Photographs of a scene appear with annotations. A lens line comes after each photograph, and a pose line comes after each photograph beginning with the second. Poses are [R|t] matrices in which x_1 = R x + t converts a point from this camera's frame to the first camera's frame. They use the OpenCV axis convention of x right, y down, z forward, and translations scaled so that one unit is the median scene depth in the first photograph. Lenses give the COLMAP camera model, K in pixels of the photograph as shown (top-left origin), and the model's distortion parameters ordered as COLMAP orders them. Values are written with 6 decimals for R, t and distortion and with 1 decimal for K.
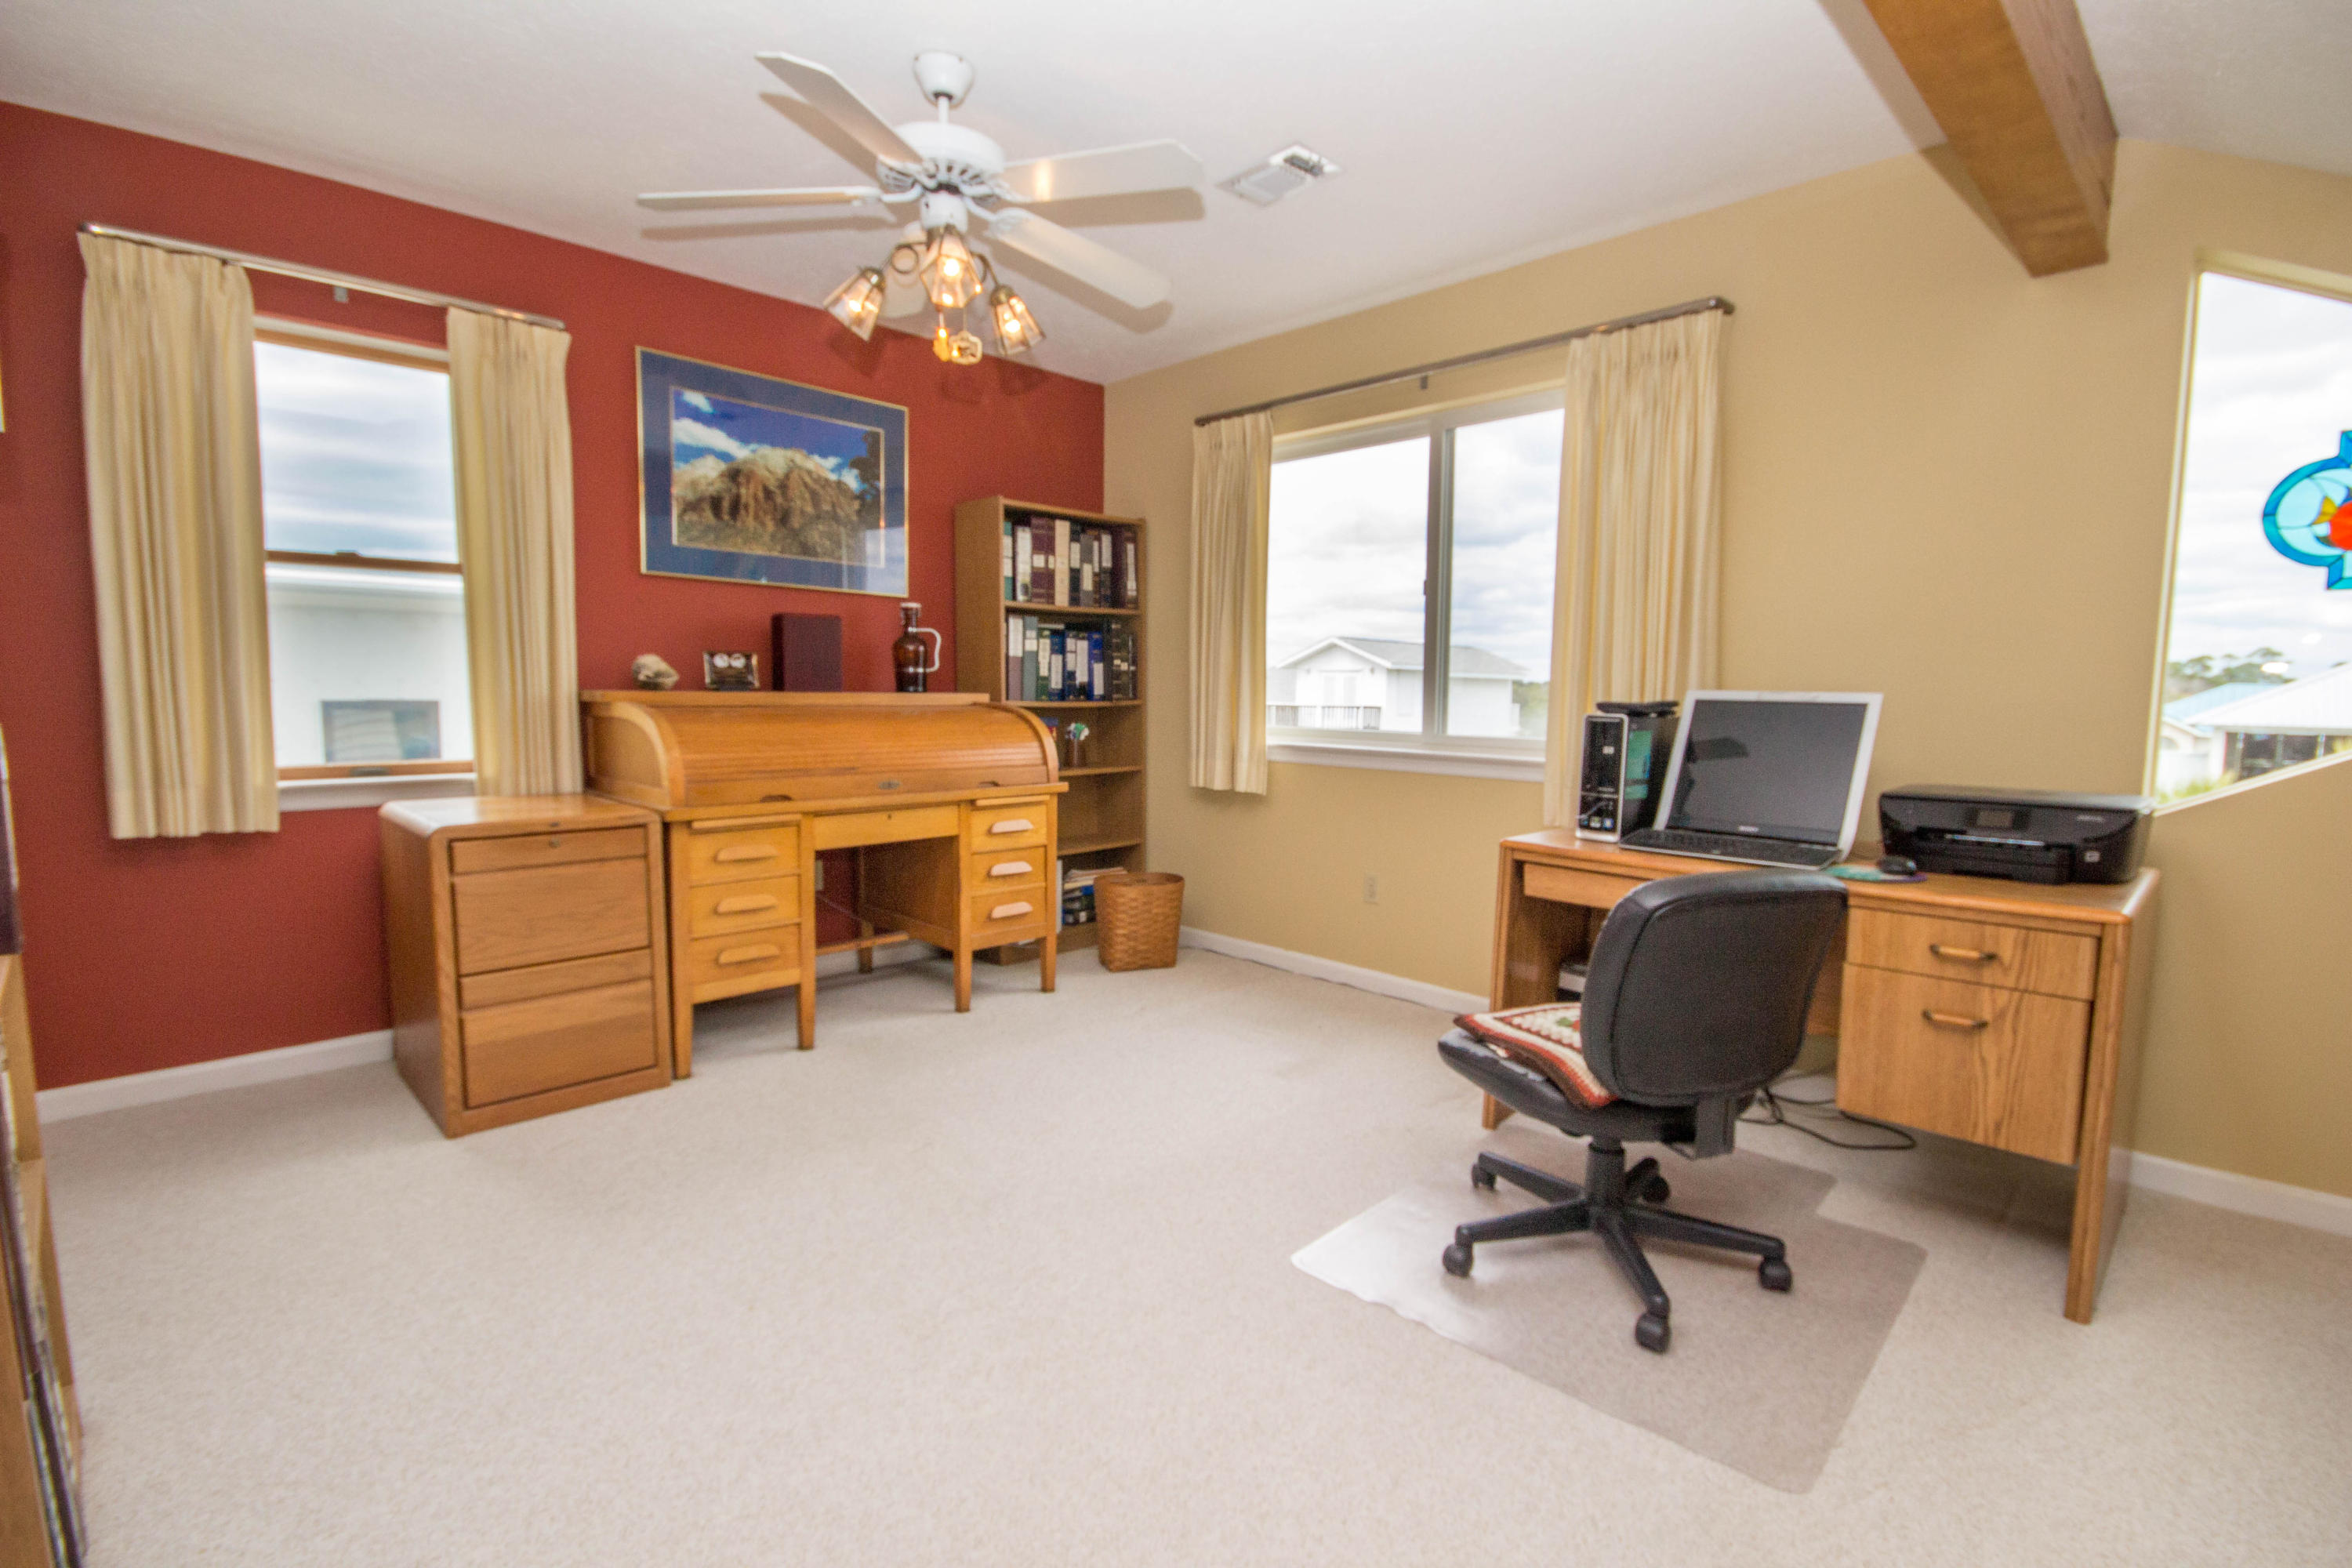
lens RADIAL K [[1083.1, 0, 1187.8], [0, 1083.1, 795.1], [0, 0, 1]] dist [0.016691, -0.012588]
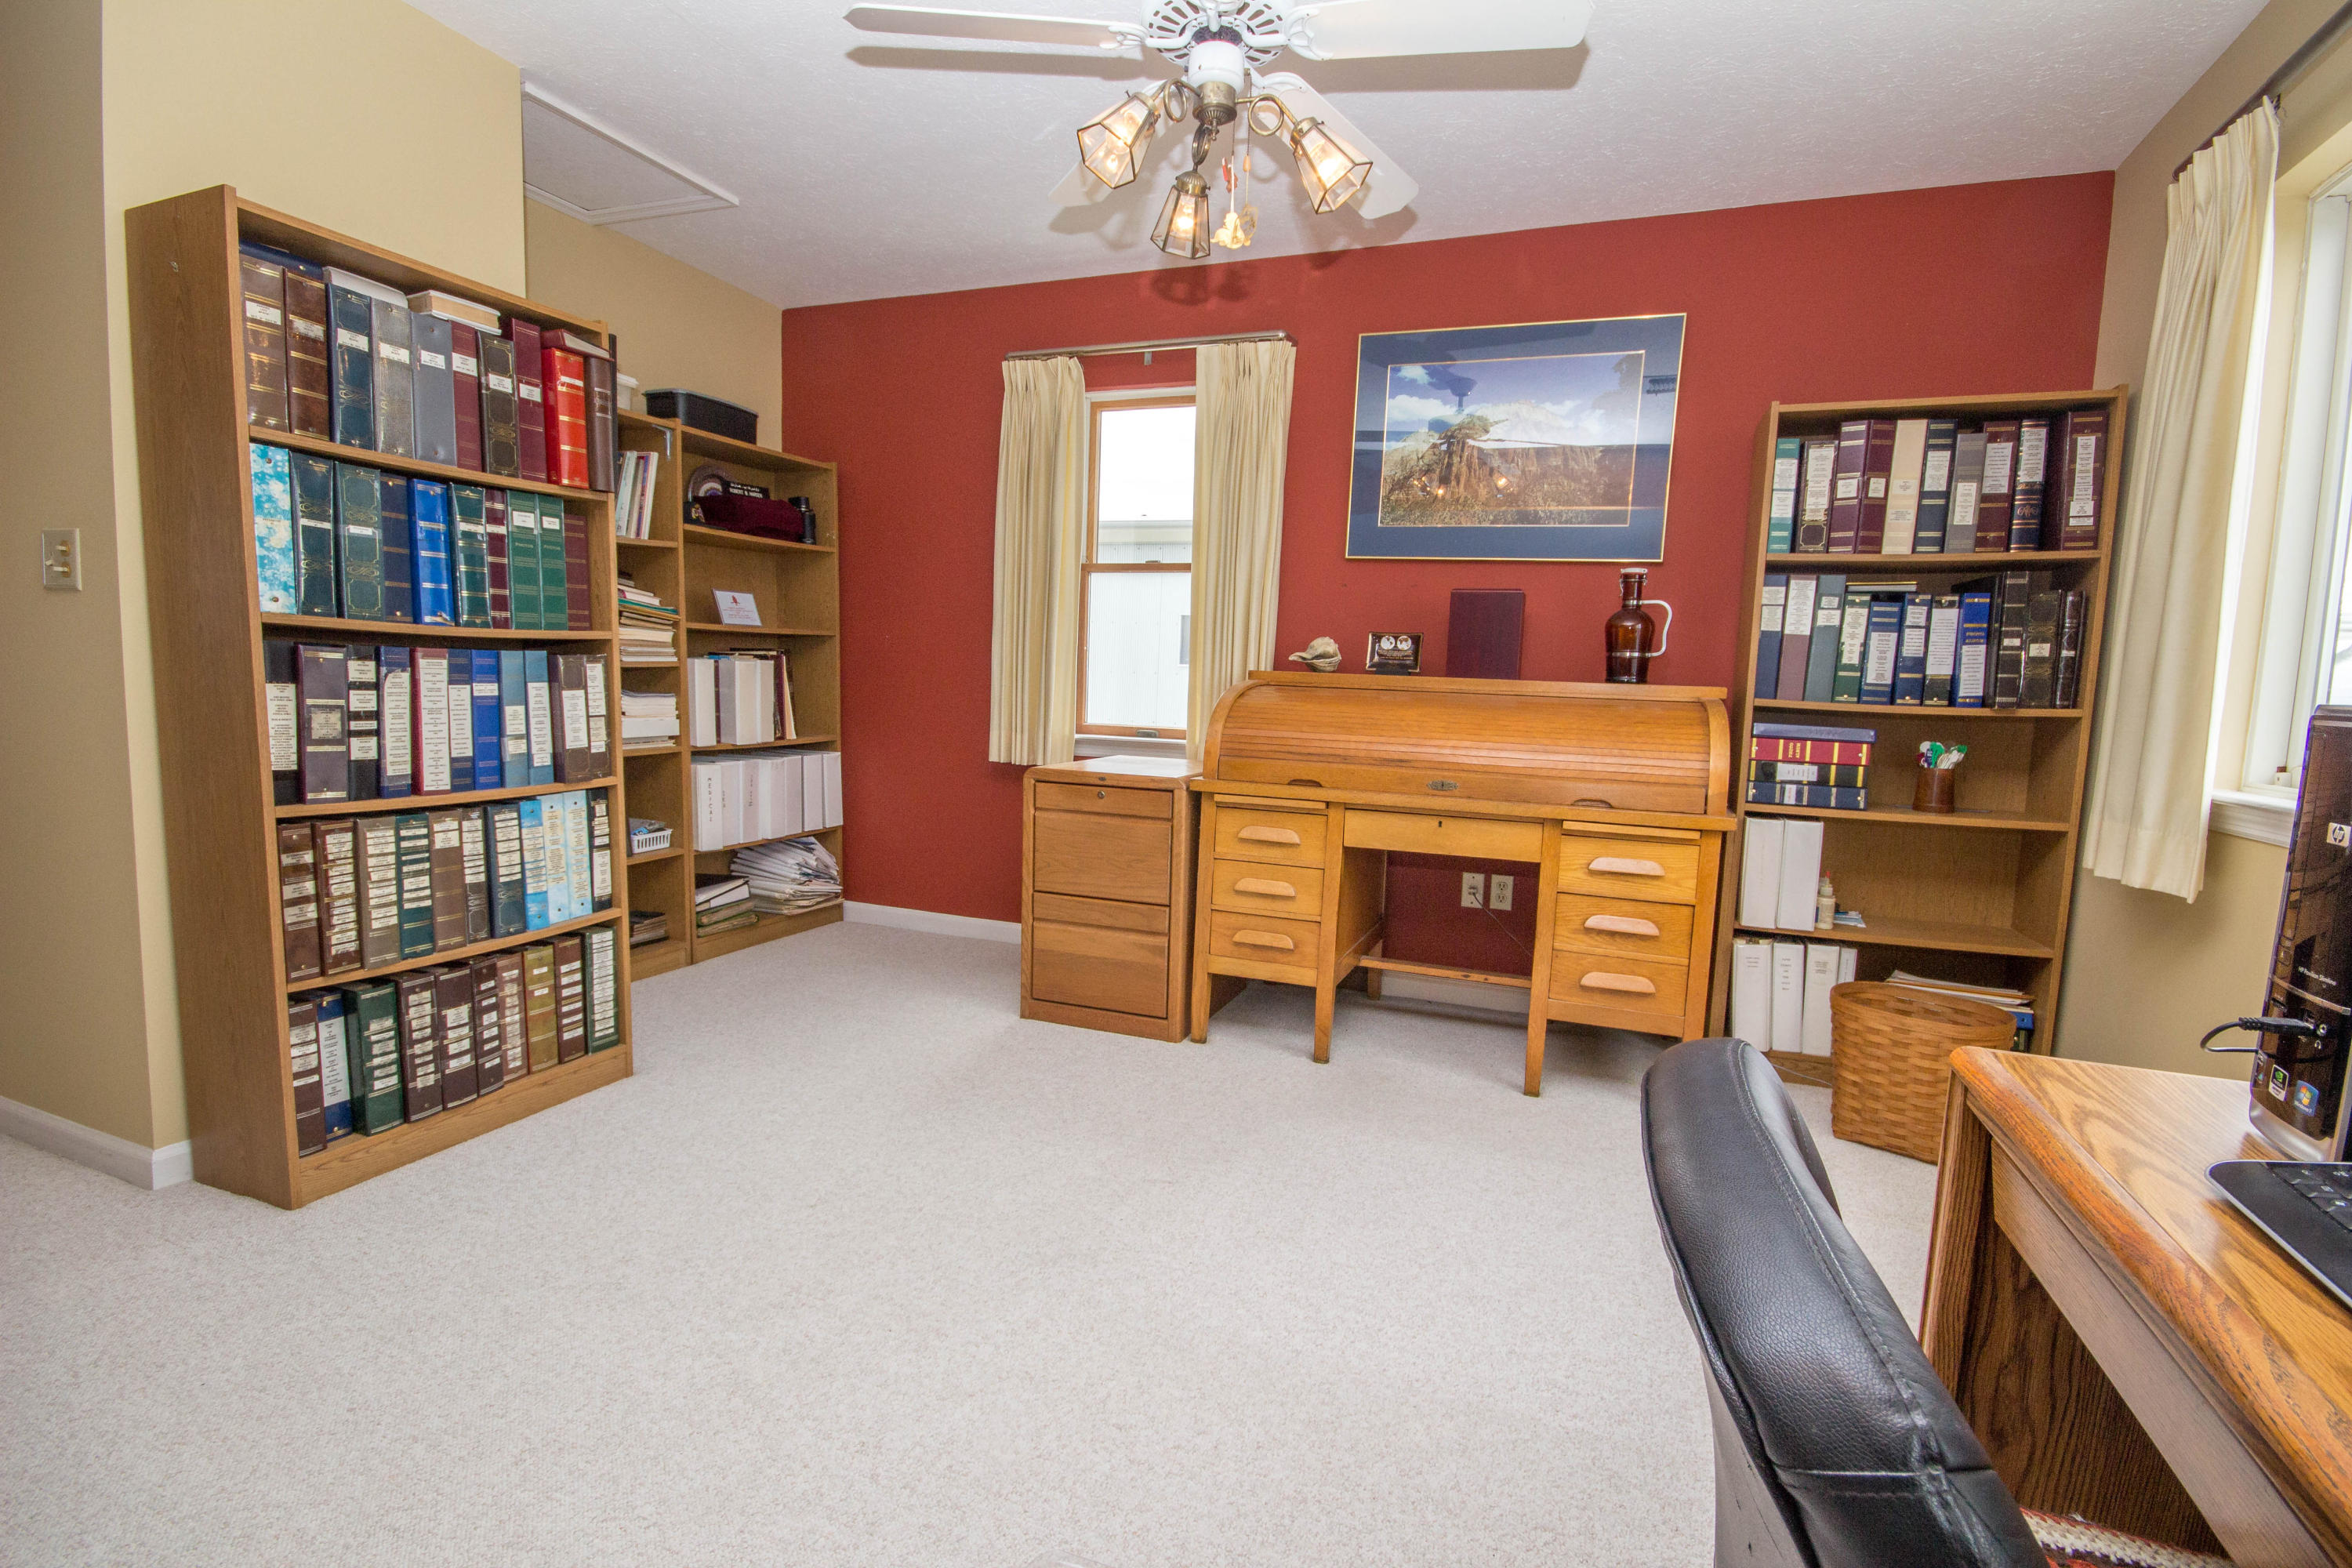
lens RADIAL K [[1083.1, 0, 1187.8], [0, 1083.1, 795.1], [0, 0, 1]] dist [0.016691, -0.012588]
pose [[0.420473, 0.099989, -0.901779, 0.359391], [-0.123115, 0.991004, 0.052477, -0.019867], [0.898913, 0.088957, 0.429000, 0.436239]]
